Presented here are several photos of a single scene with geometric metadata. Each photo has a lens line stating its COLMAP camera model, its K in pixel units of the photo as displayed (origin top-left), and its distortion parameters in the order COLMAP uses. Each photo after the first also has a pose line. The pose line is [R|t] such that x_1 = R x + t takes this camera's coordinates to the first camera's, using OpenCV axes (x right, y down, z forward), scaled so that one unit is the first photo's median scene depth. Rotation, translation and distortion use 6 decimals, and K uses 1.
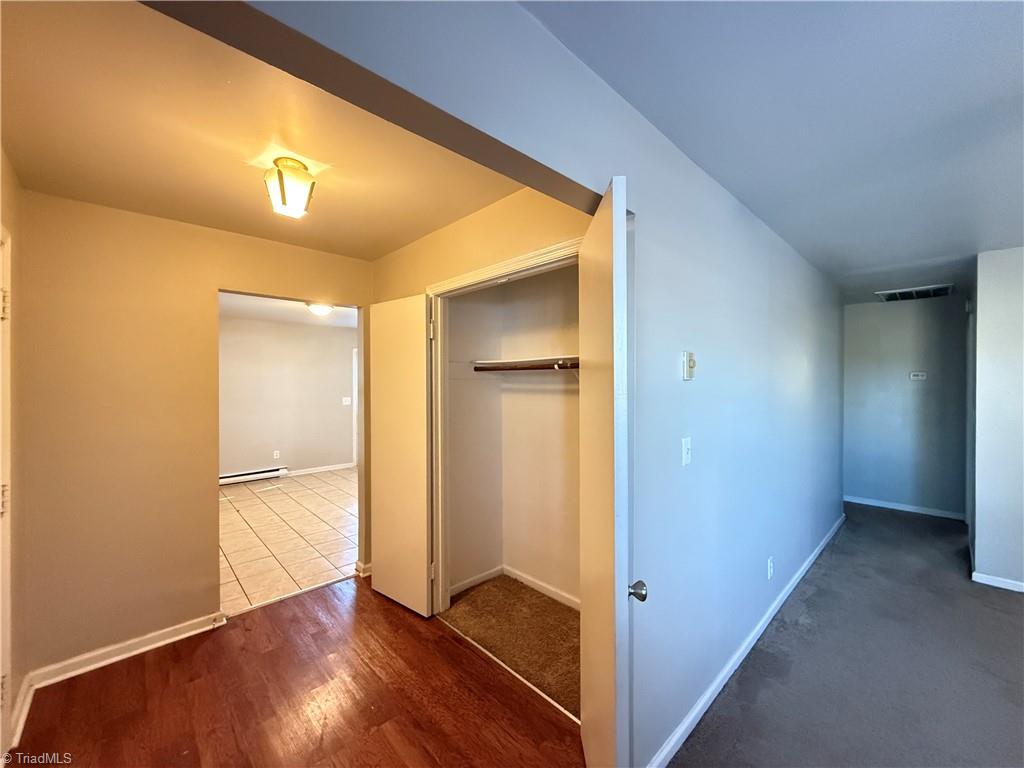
lens RADIAL K [[407.9, 0, 512.4], [0, 407.9, 383.3], [0, 0, 1]] dist [0.000443, 0.000672]
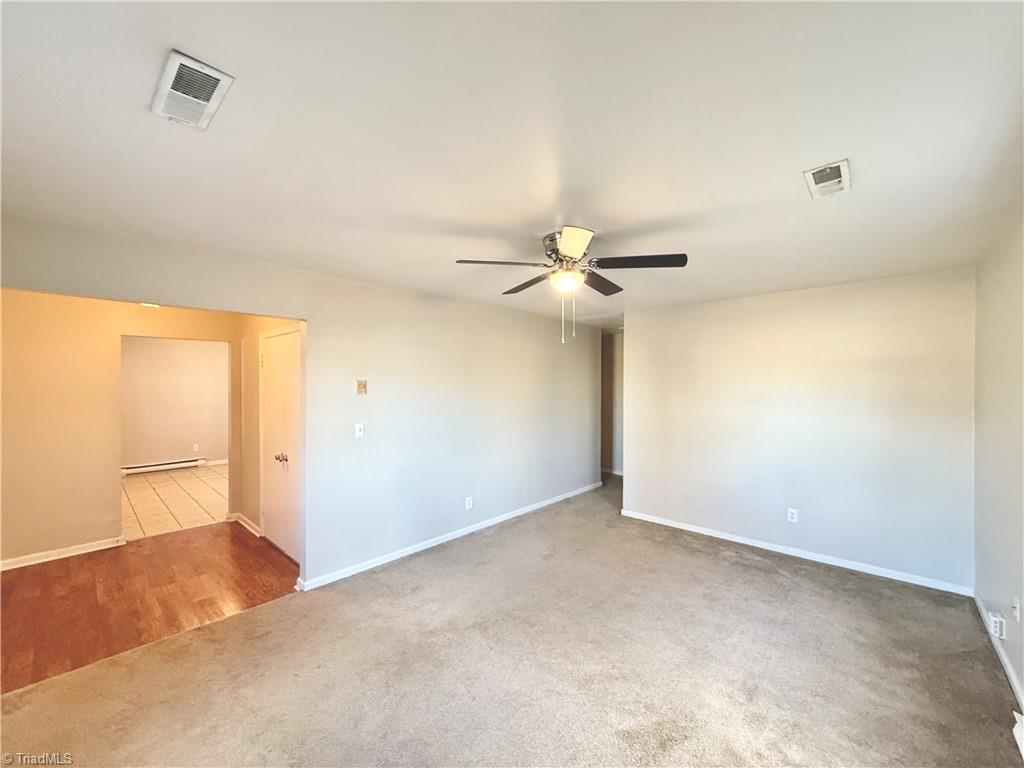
lens RADIAL K [[407.9, 0, 511.6], [0, 407.9, 383.7], [0, 0, 1]] dist [0.000443, 0.000672]
pose [[0.997680, 0.000687, 0.068082, 0.627920], [-0.000588, 0.999999, -0.001480, -0.035883], [-0.068083, 0.001436, 0.997679, -0.630524]]
